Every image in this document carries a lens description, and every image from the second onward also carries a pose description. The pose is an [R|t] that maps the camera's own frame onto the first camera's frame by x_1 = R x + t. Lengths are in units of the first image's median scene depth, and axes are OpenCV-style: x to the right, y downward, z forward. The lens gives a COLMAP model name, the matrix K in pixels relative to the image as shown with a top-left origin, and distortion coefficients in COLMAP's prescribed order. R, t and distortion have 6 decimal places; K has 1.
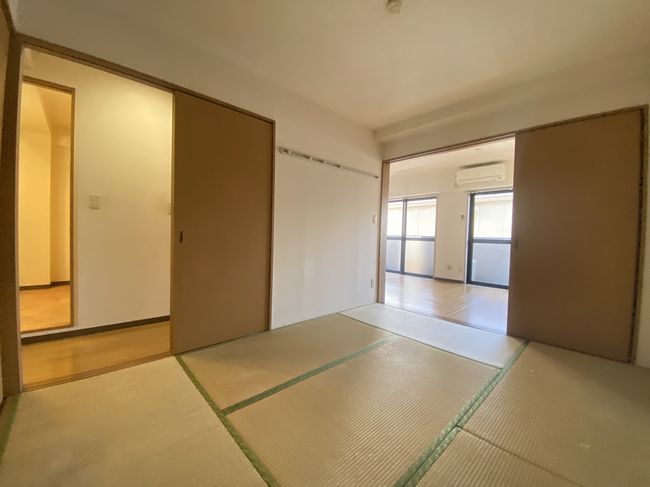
lens RADIAL K [[264.9, 0, 325.0], [0, 264.9, 243.5], [0, 0, 1]] dist [0.013946, -0.013266]
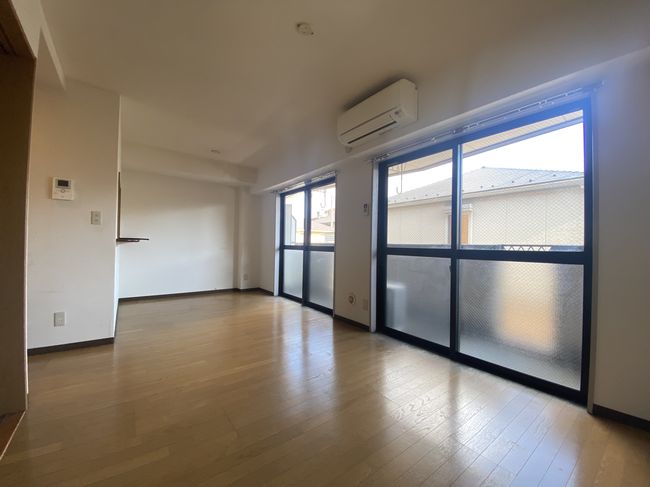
lens RADIAL K [[264.9, 0, 325.0], [0, 264.9, 243.5], [0, 0, 1]] dist [0.013946, -0.013266]
pose [[0.996018, -0.003475, -0.089089, 0.440629], [-0.000700, 0.998905, -0.046784, -0.000251], [0.089154, 0.046660, 0.994924, 0.422048]]
